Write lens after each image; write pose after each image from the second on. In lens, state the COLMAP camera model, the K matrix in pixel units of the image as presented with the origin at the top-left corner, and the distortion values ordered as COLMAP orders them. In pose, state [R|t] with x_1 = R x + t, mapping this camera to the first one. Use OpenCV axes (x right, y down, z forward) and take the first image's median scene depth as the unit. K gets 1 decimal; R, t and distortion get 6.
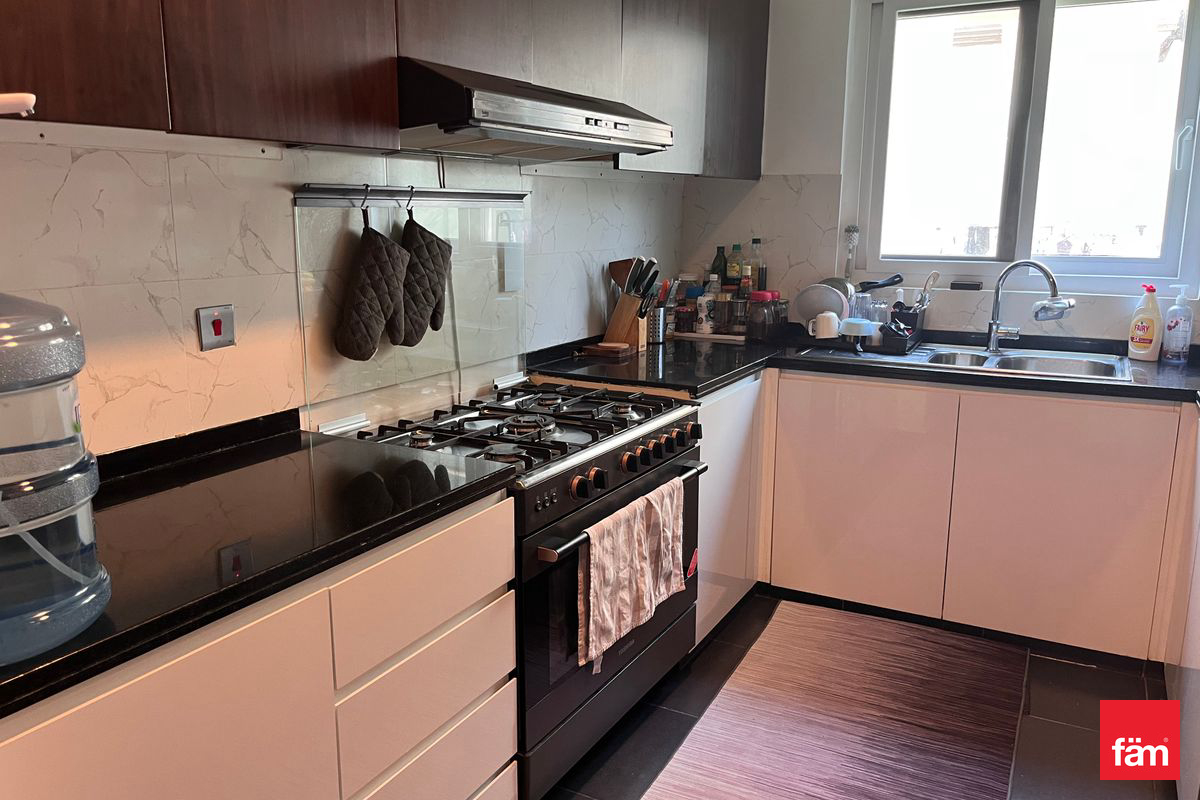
lens RADIAL K [[903.3, 0, 597.2], [0, 903.3, 399.1], [0, 0, 1]] dist [0.063121, -0.089841]
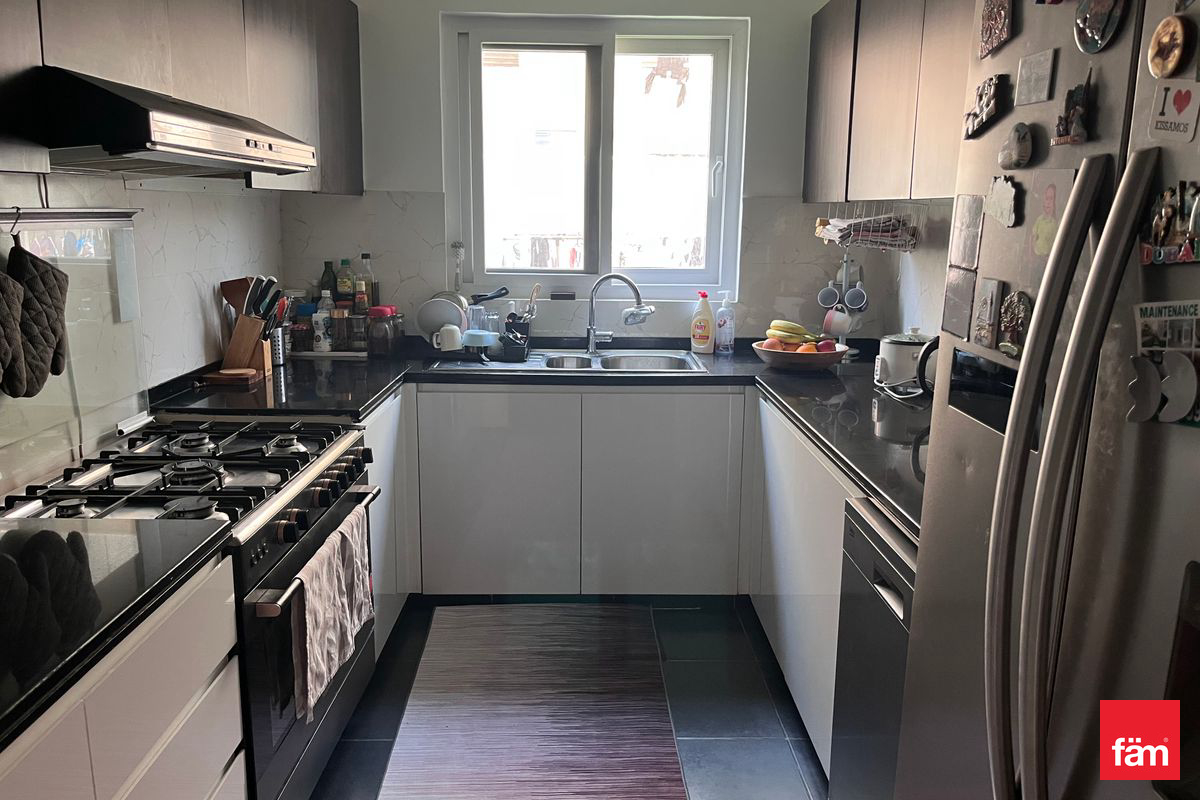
lens RADIAL K [[903.3, 0, 597.2], [0, 903.3, 399.1], [0, 0, 1]] dist [0.063121, -0.089841]
pose [[0.871603, -0.089037, 0.482058, -0.125828], [0.088298, 0.995798, 0.024274, -0.024541], [-0.482194, 0.021408, 0.875803, 0.005473]]
